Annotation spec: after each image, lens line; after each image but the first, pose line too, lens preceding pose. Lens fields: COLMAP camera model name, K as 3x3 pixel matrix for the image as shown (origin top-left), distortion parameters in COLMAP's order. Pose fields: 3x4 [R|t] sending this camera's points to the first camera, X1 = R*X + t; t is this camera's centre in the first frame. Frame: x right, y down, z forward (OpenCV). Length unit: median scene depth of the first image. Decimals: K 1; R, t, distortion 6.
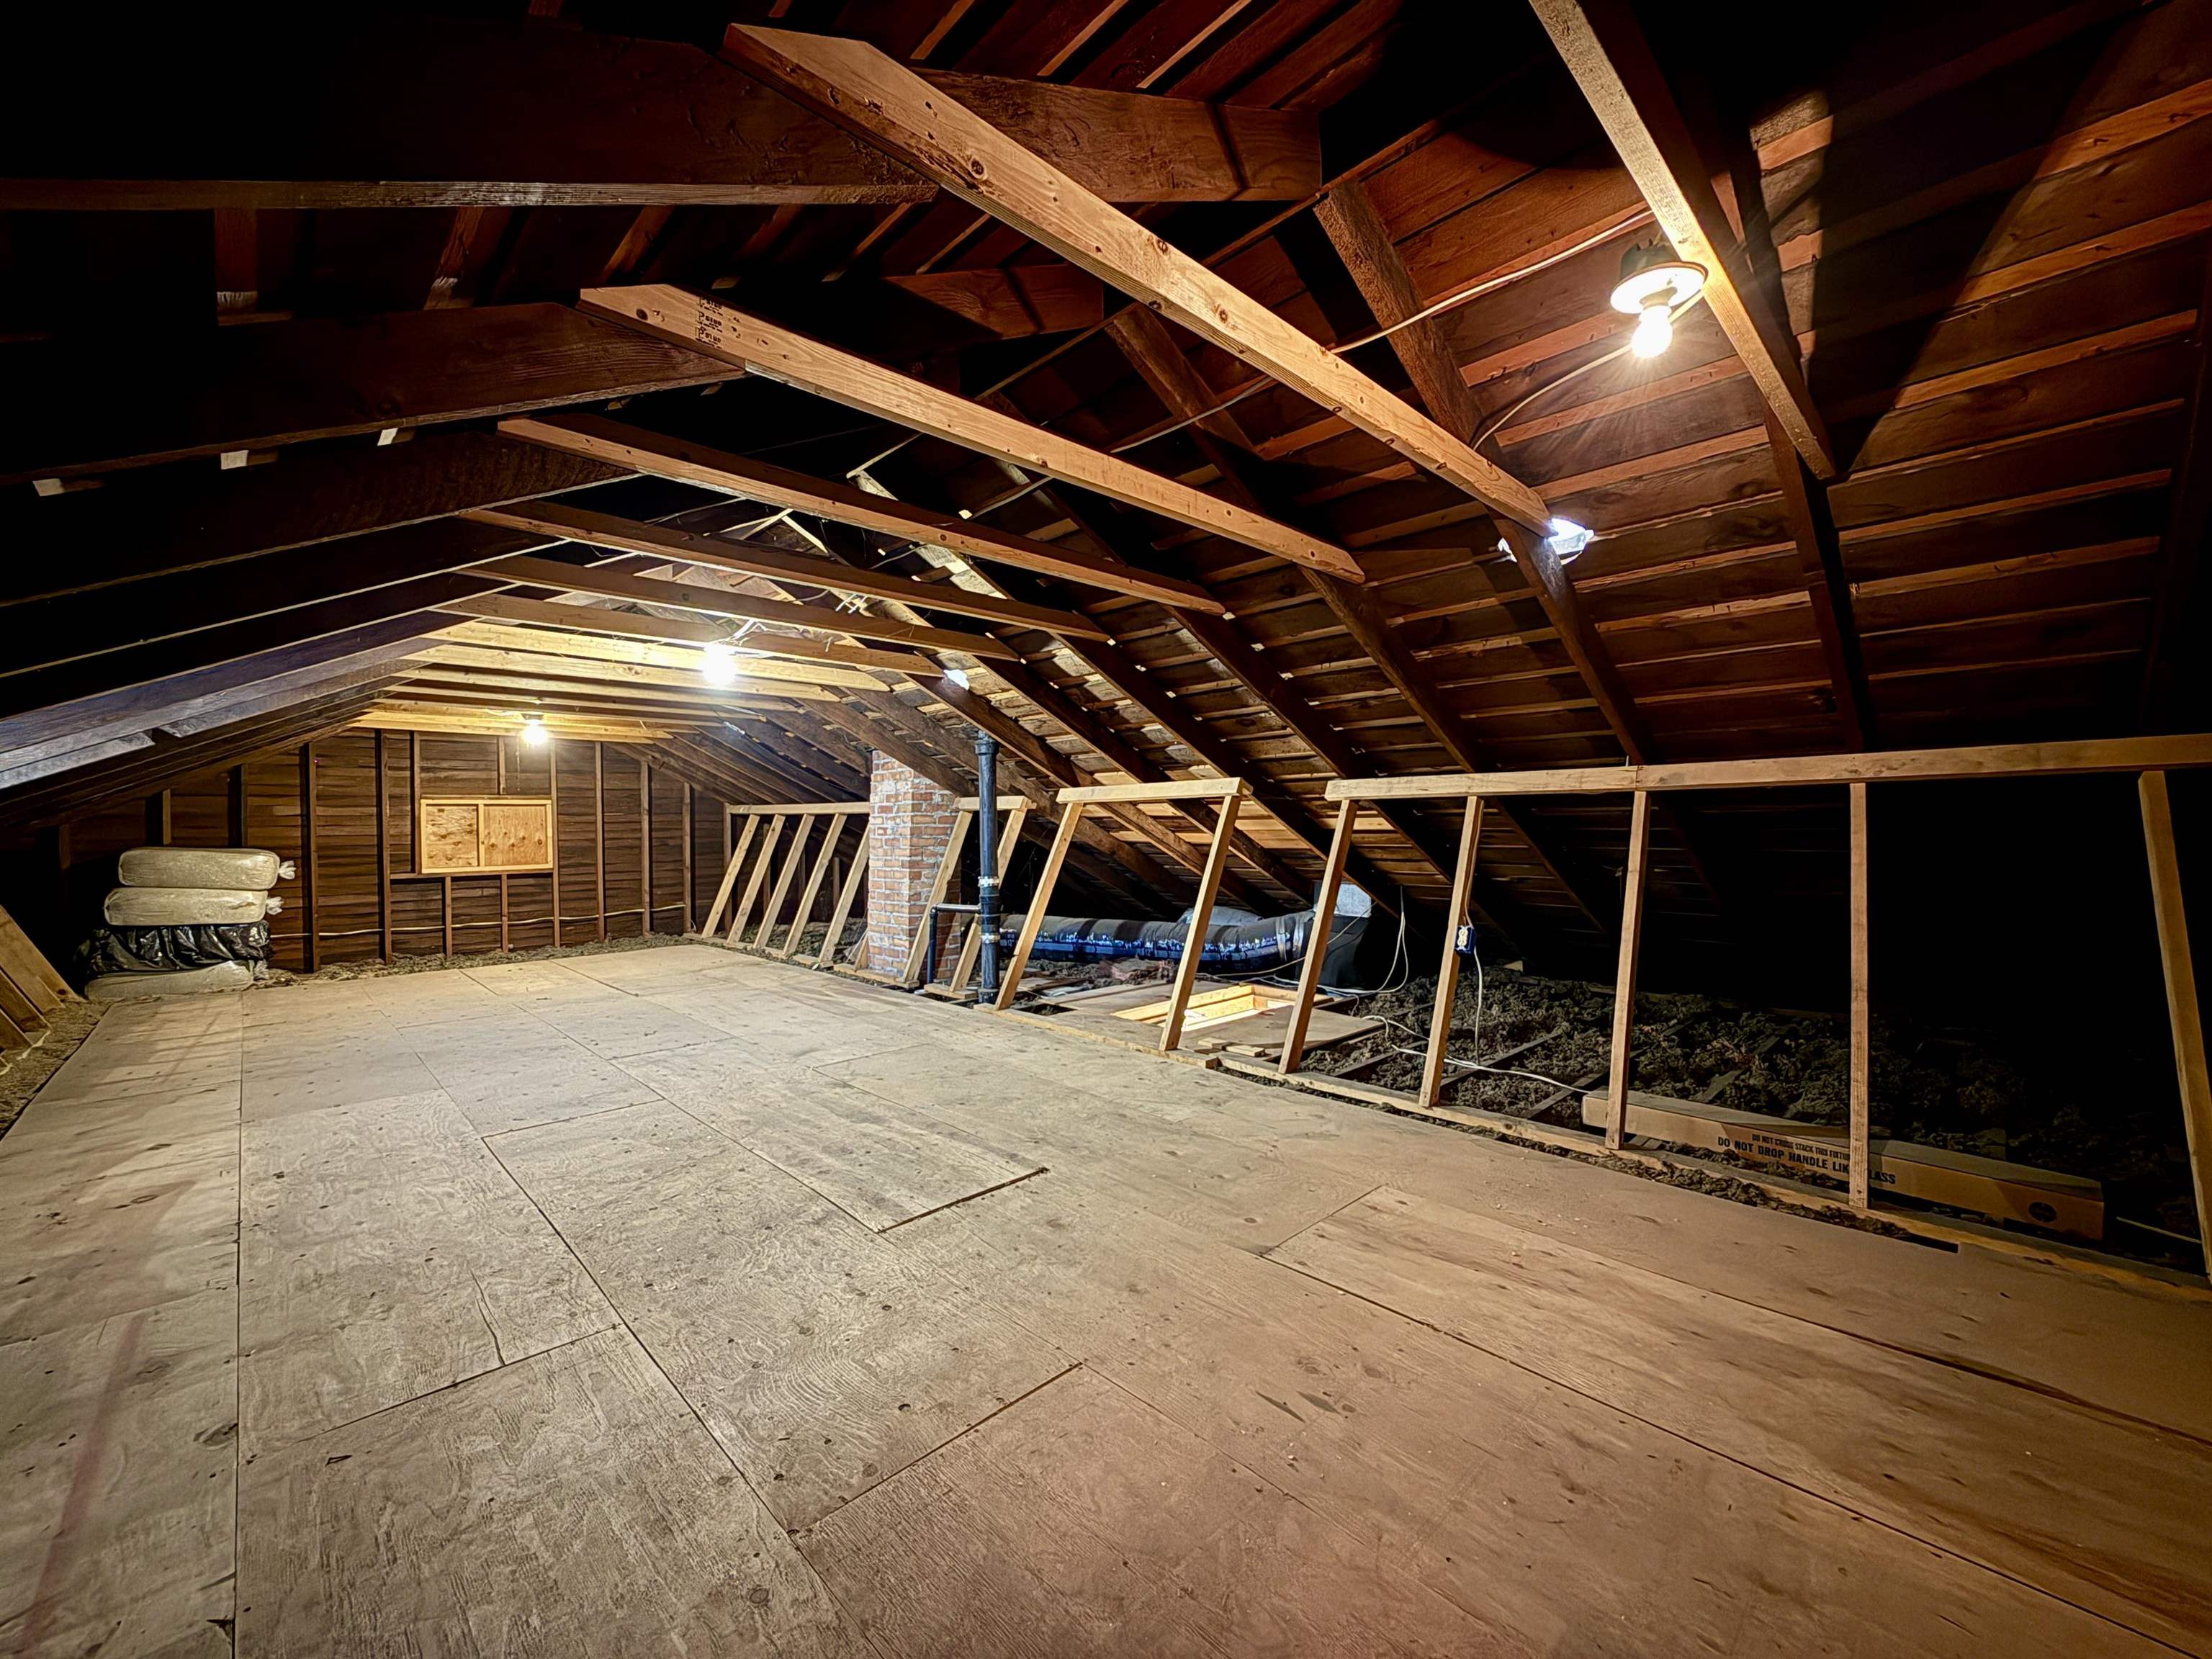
lens RADIAL K [[885.9, 0, 1097.2], [0, 885.9, 830.3], [0, 0, 1]] dist [0.001976, 0.000456]
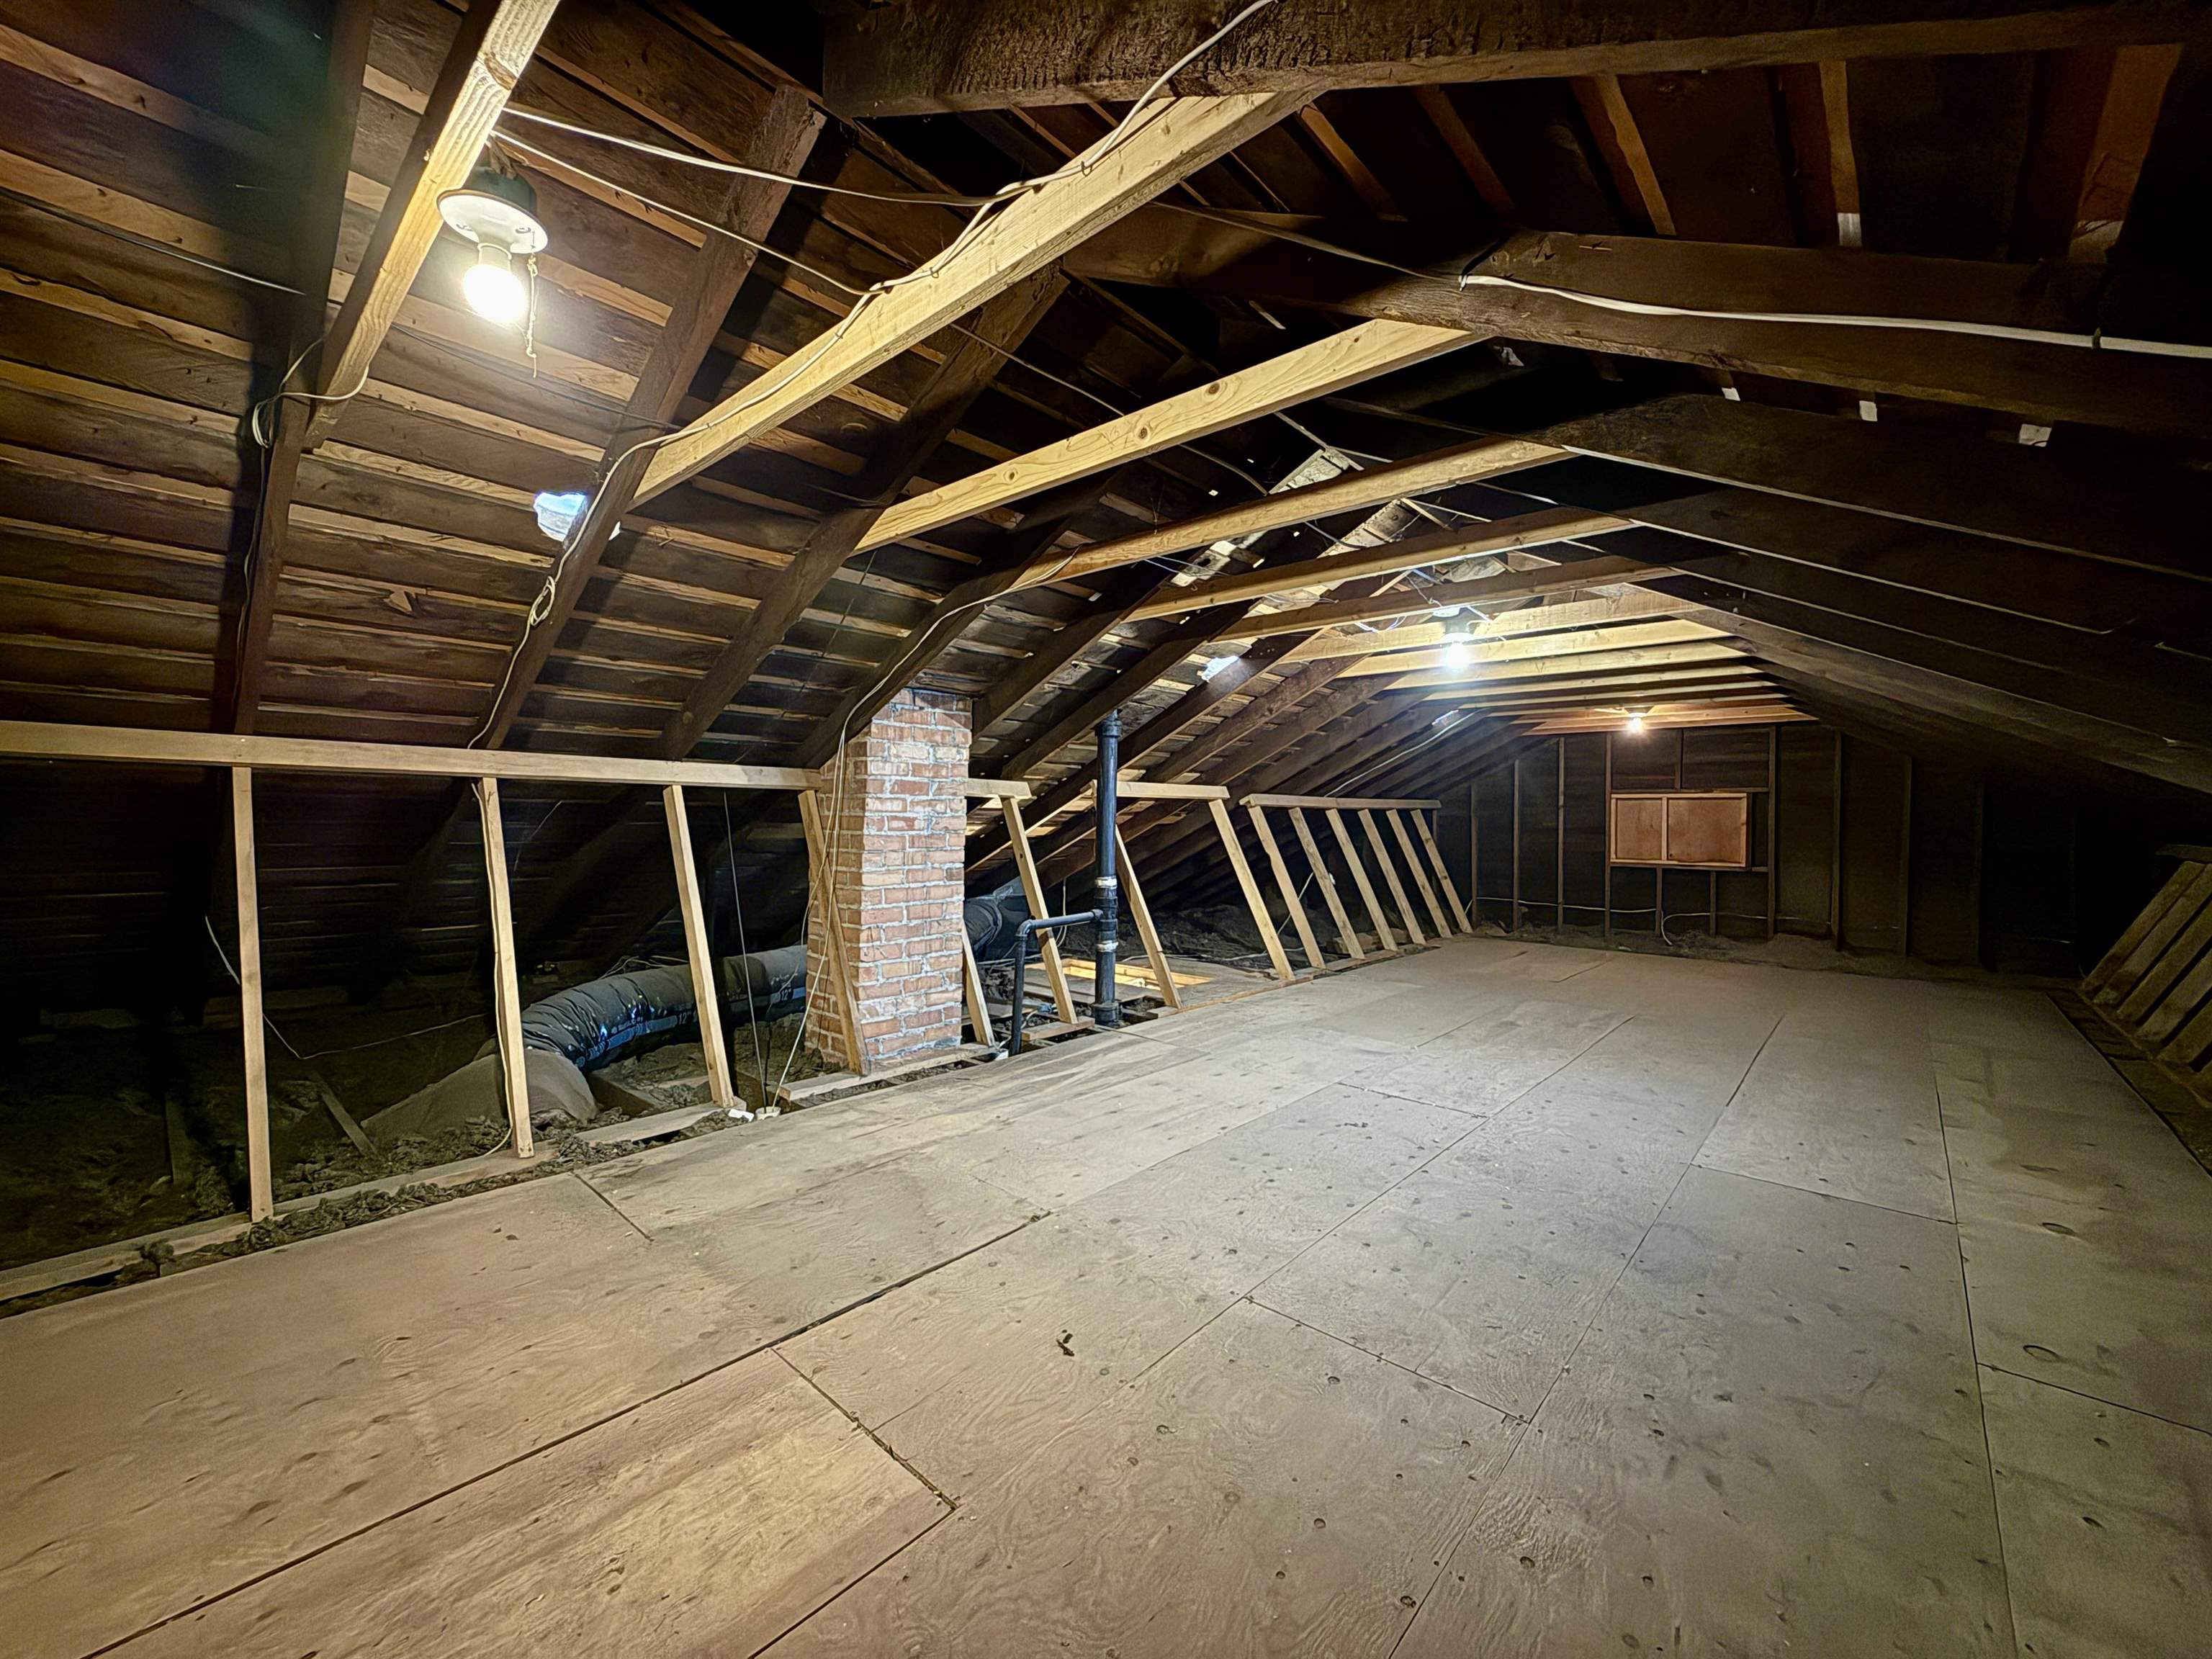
lens RADIAL K [[885.9, 0, 1095.7], [0, 885.9, 827.9], [0, 0, 1]] dist [0.001976, 0.000456]
pose [[-0.072148, -0.000259, 0.997394, -0.860100], [-0.006239, 0.999981, -0.000192, 0.003503], [-0.997374, -0.006236, -0.072149, 0.922438]]
